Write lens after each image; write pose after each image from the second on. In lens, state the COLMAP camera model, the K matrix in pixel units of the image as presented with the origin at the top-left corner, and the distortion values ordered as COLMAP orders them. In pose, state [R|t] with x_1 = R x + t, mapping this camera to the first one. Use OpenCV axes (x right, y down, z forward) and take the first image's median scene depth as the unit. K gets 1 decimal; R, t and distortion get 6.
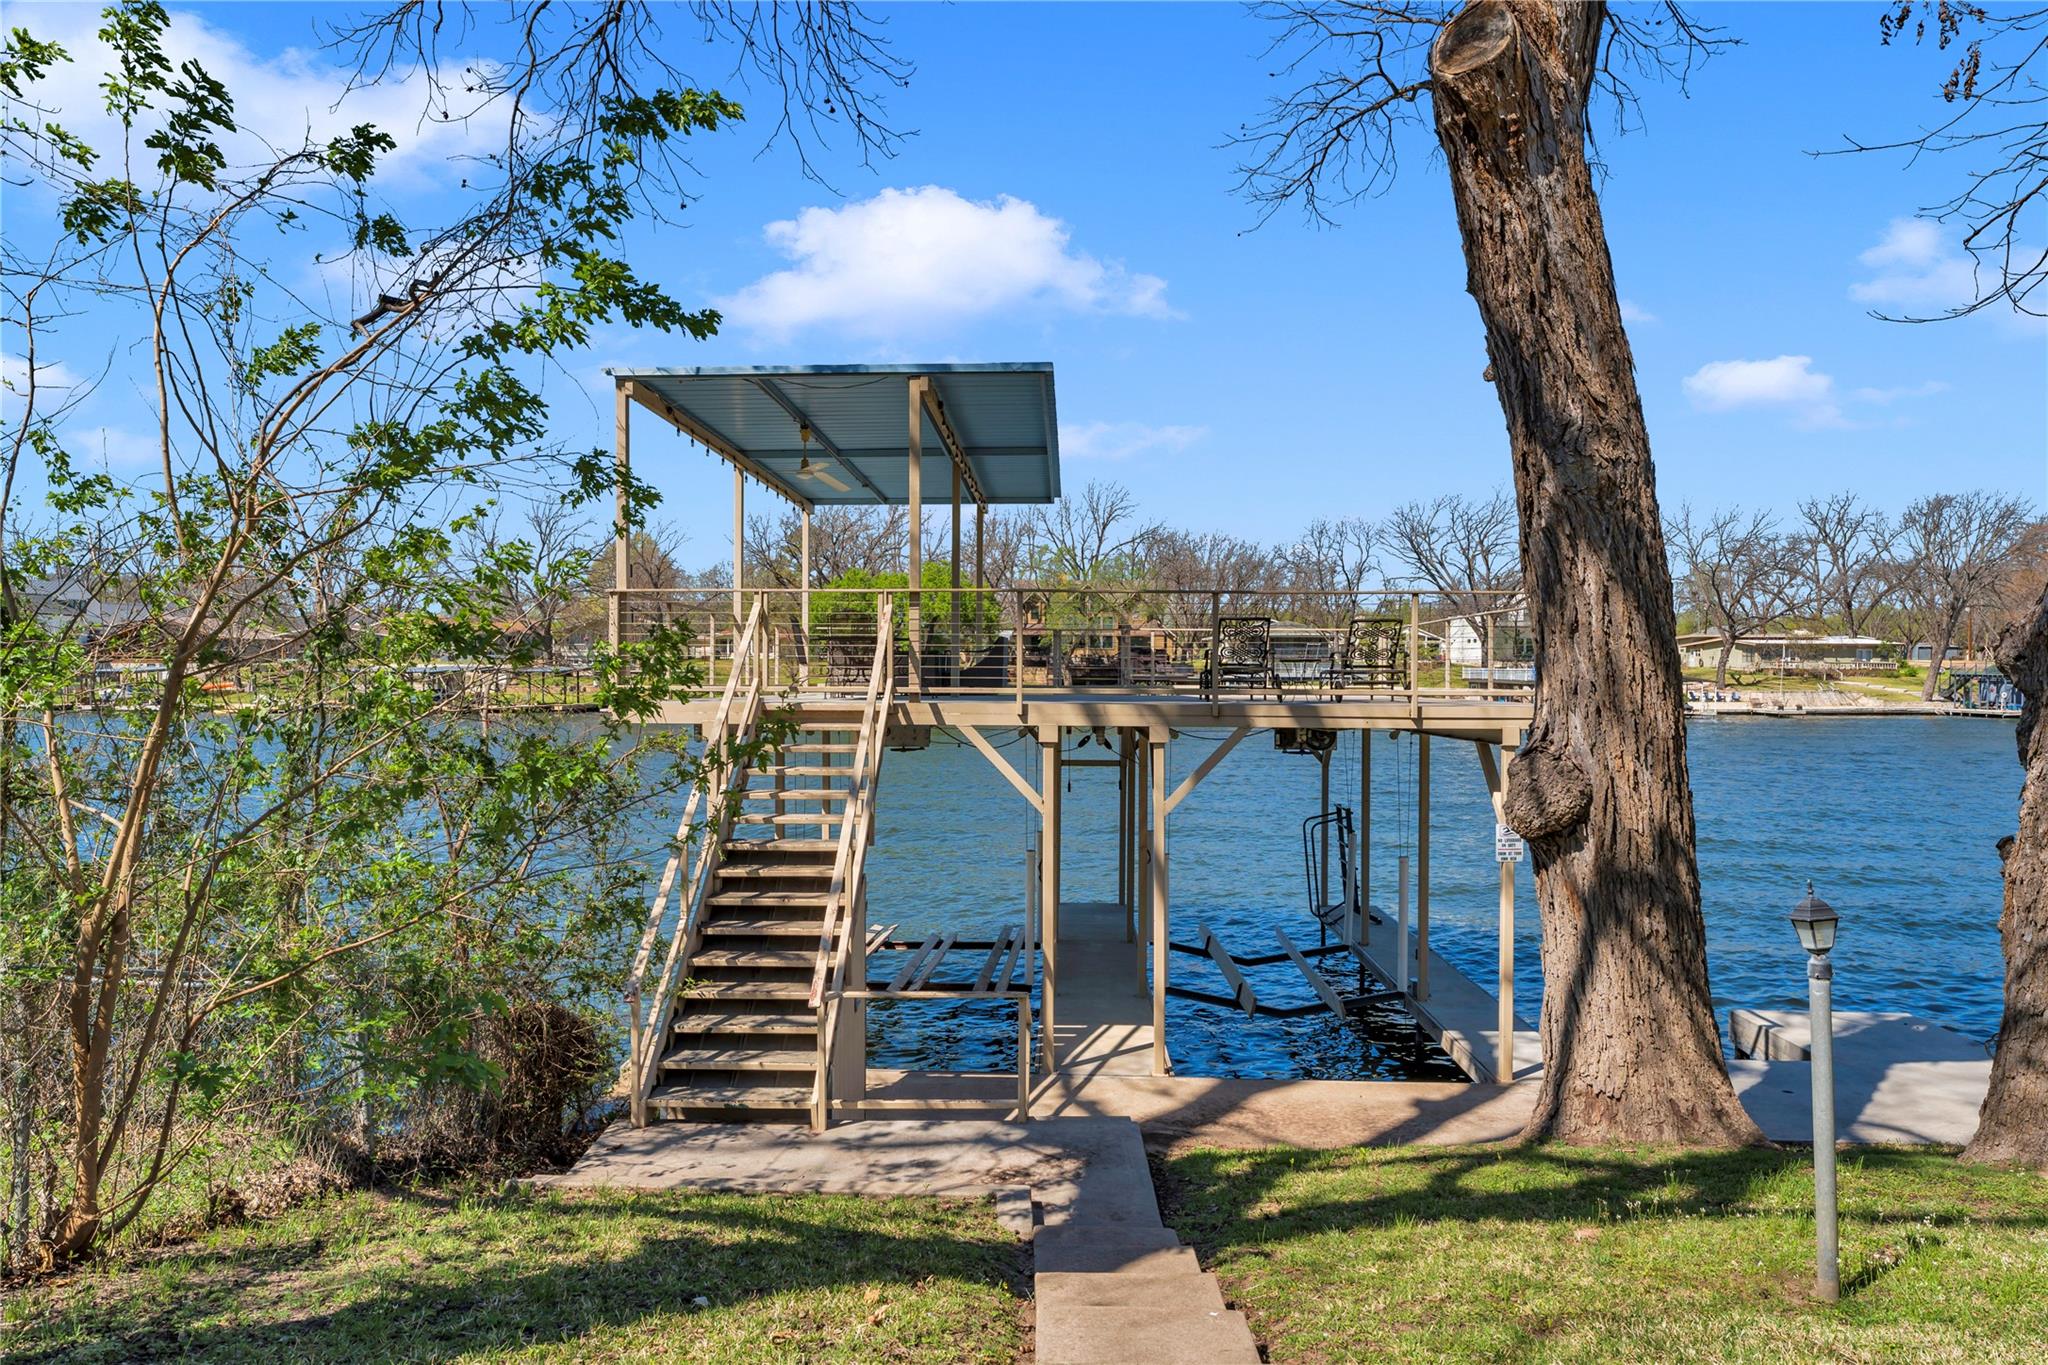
lens RADIAL K [[1387.7, 0, 1001.9], [0, 1387.7, 692.4], [0, 0, 1]] dist [0.003378, -0.013381]
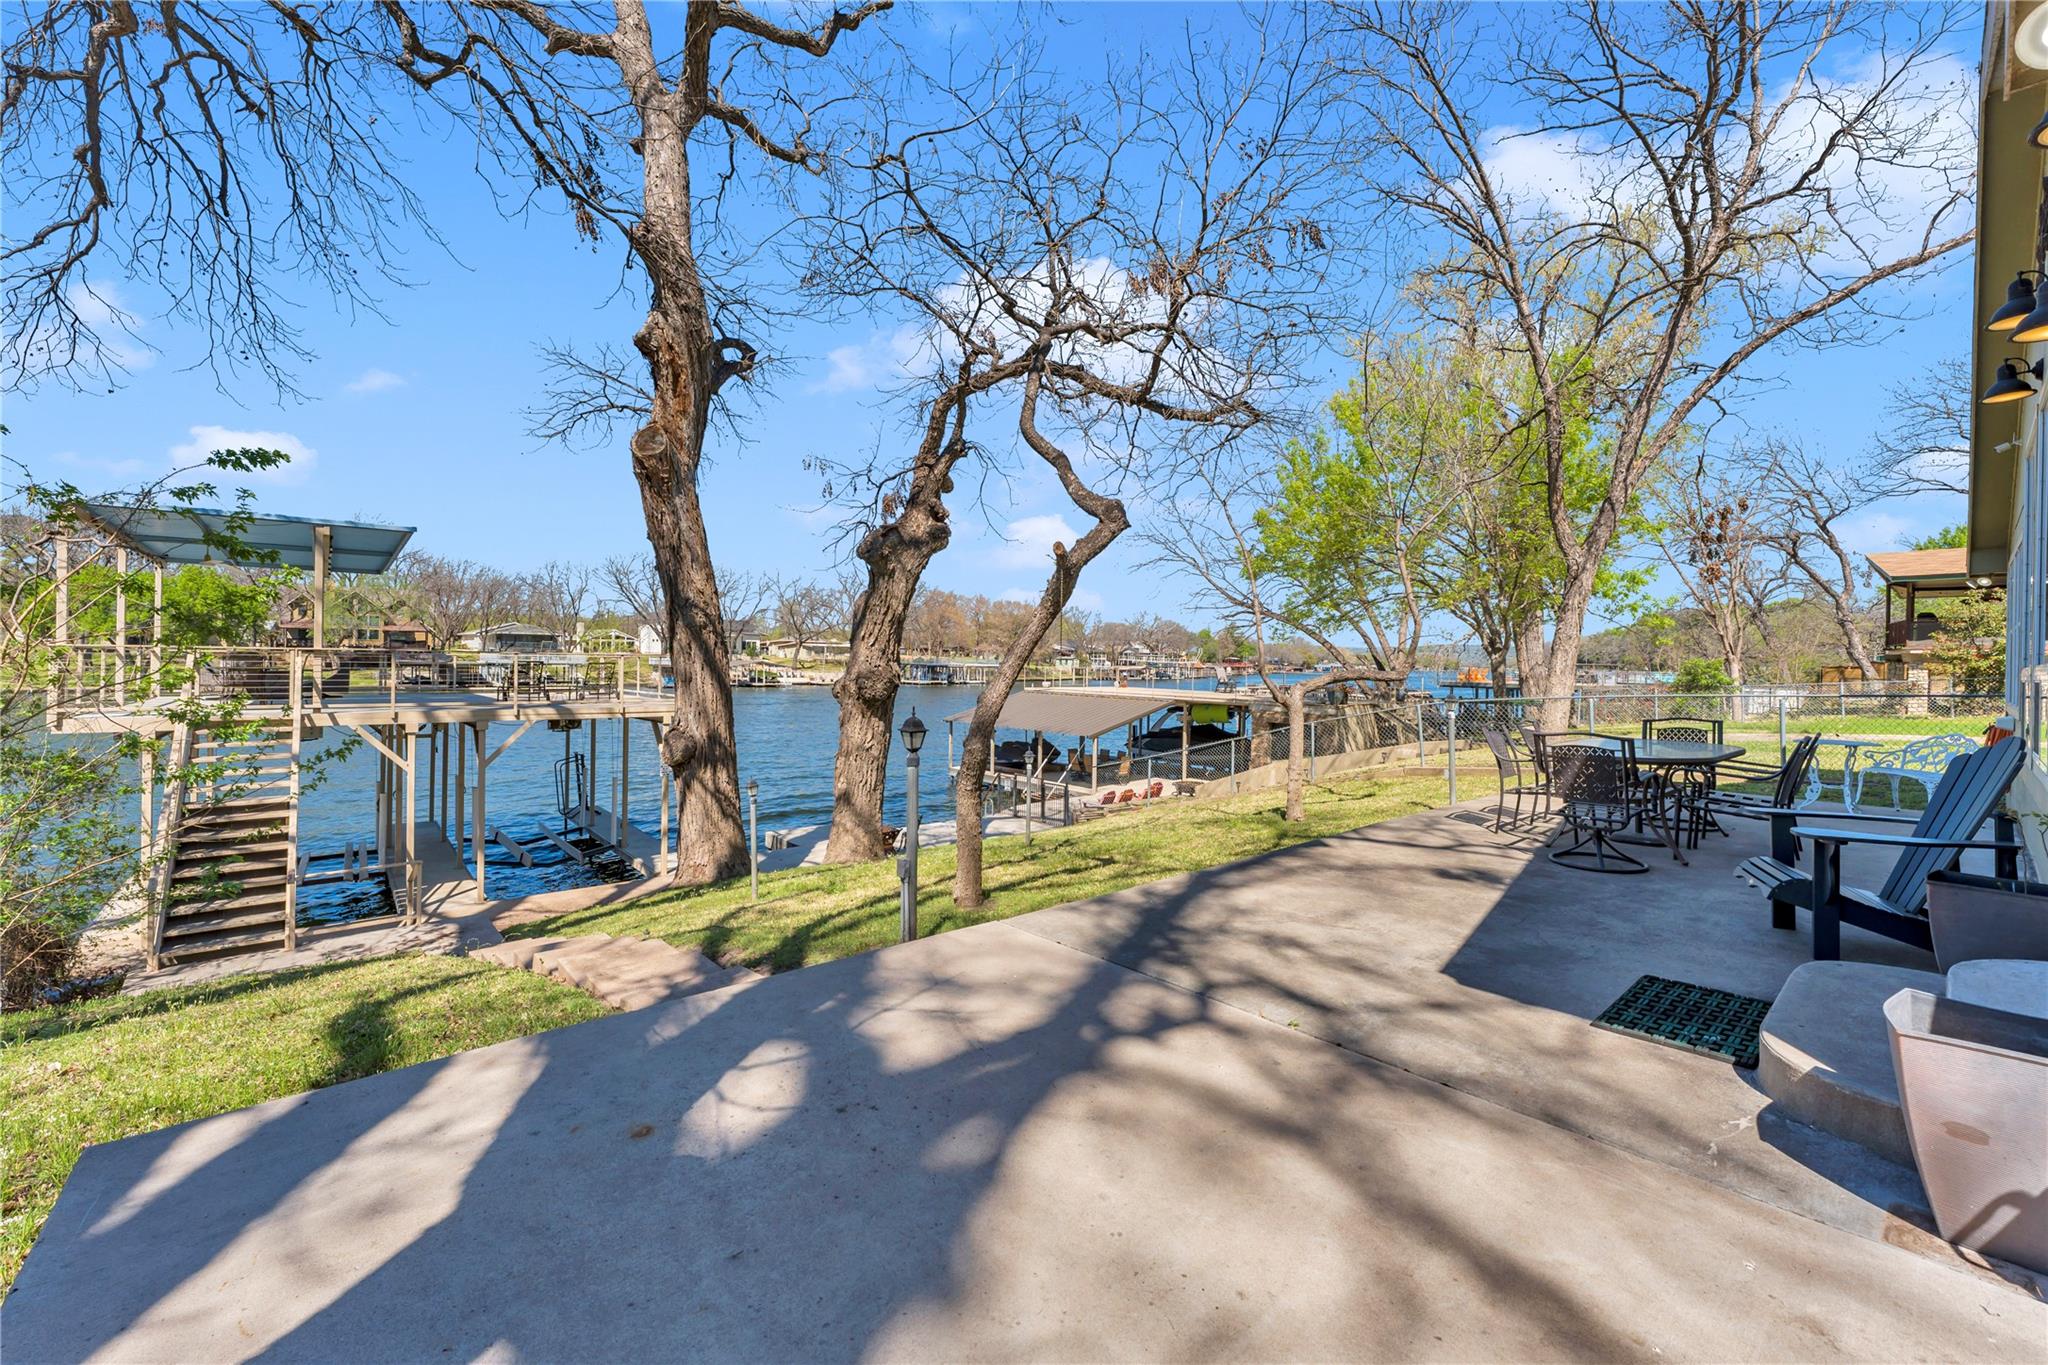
lens RADIAL K [[844.2, 0, 1004.7], [0, 844.2, 657.4], [0, 0, 1]] dist [0.015009, 0.000869]
pose [[0.753023, 0.010742, 0.657906, -0.117535], [-0.000609, 0.999878, -0.015629, -0.046350], [-0.657994, 0.011368, 0.752938, -0.373077]]
